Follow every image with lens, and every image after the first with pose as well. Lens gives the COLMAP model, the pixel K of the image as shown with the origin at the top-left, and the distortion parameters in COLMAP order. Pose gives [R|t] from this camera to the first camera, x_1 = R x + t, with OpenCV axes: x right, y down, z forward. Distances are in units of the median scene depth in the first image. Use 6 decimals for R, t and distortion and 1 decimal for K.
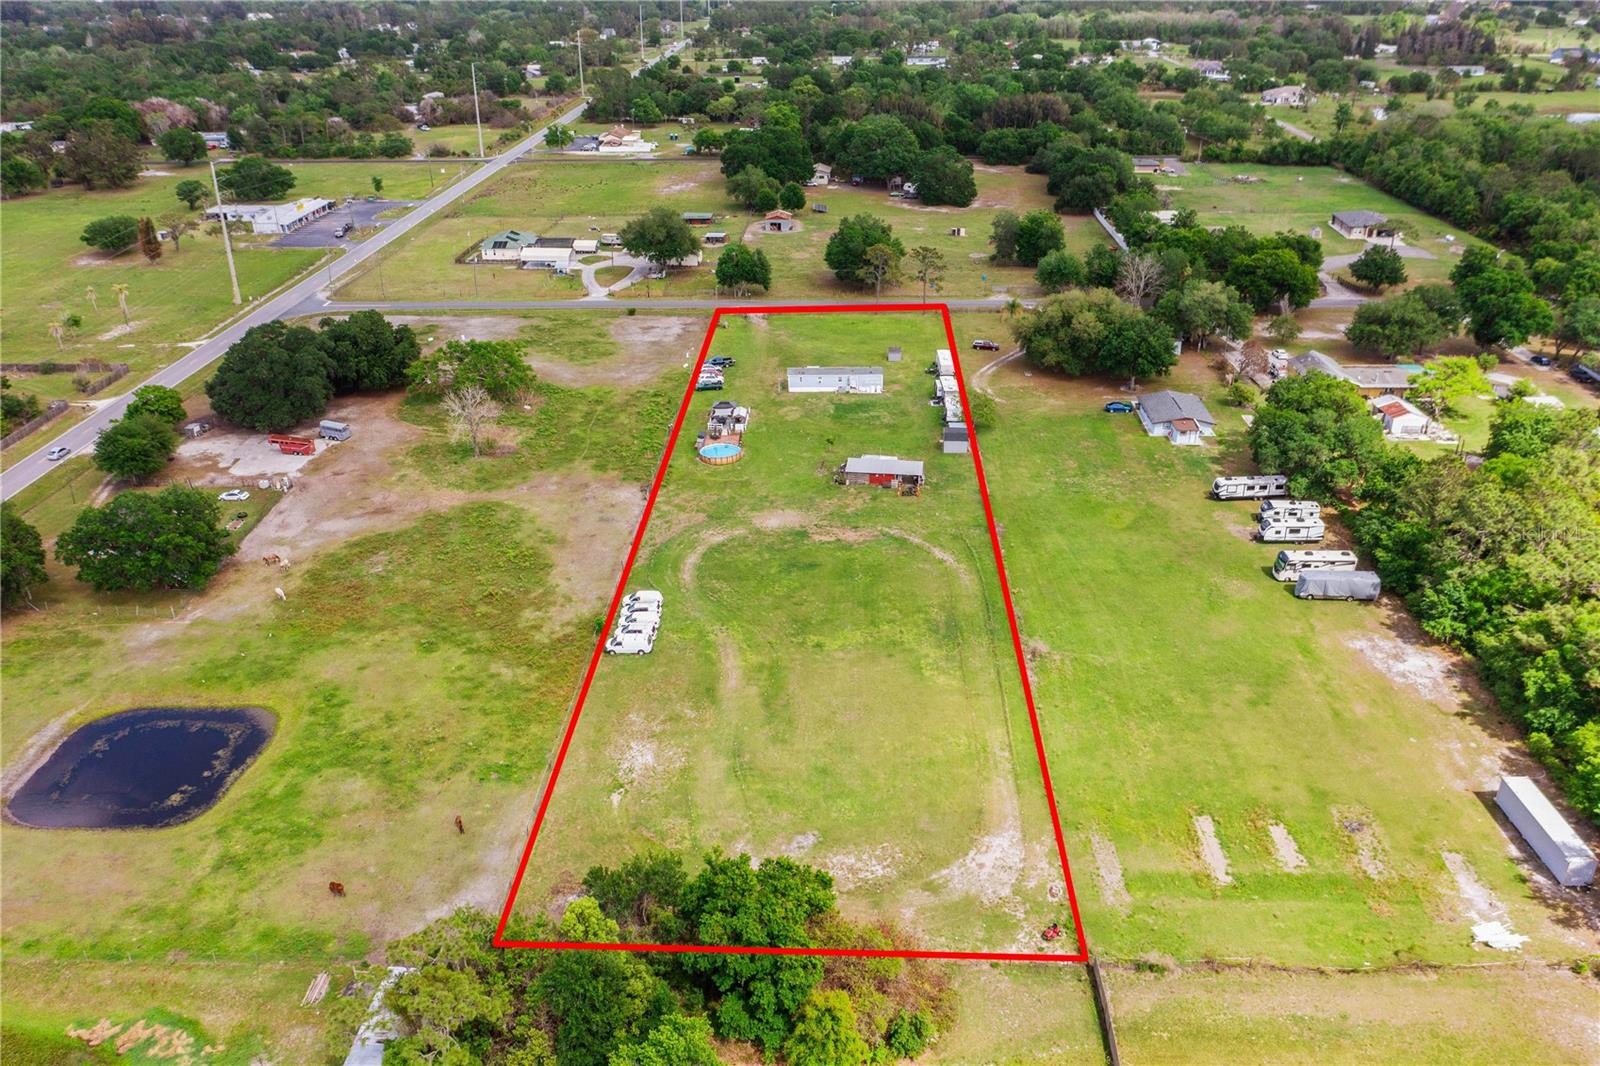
lens RADIAL K [[1244.5, 0, 800.0], [0, 1244.5, 533.0], [0, 0, 1]] dist [-0.009326, 0.004024]
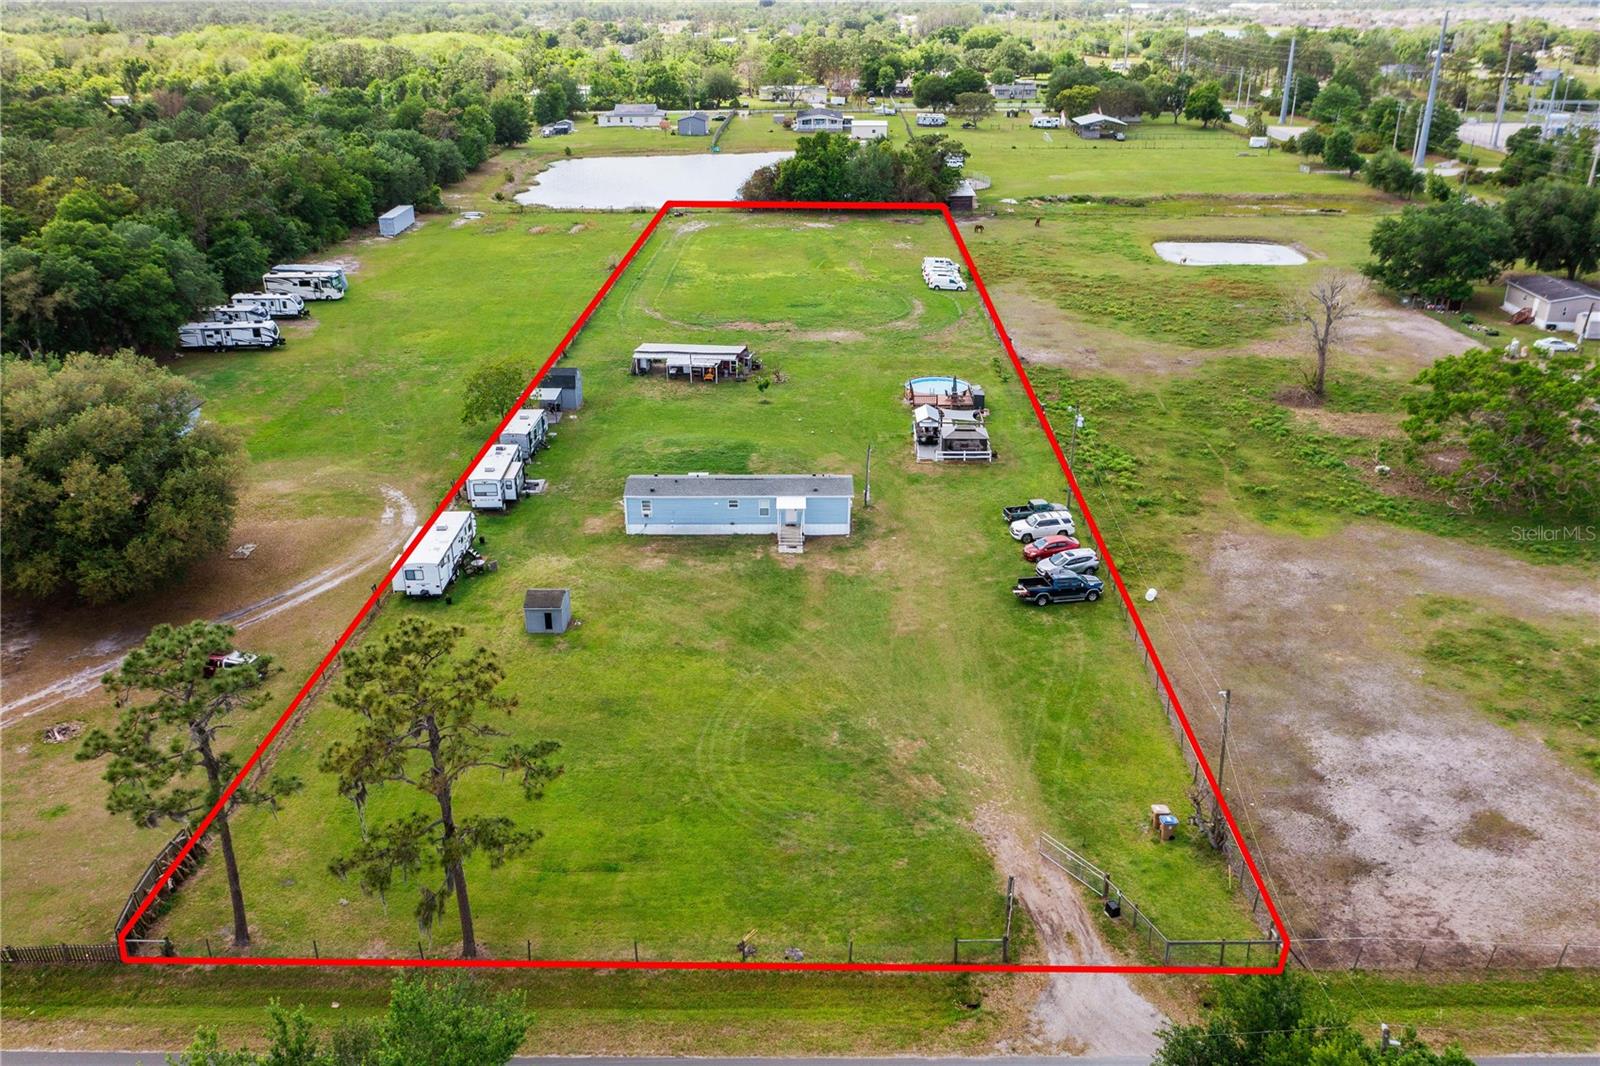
lens RADIAL K [[1271.0, 0, 800.0], [0, 1271.0, 533.0], [0, 0, 1]] dist [-0.013967, -0.001209]
pose [[-0.999822, 0.015713, -0.010442, 0.014672], [0.002236, 0.648242, 0.761431, -0.532369], [0.018733, 0.761272, -0.648162, 1.539833]]
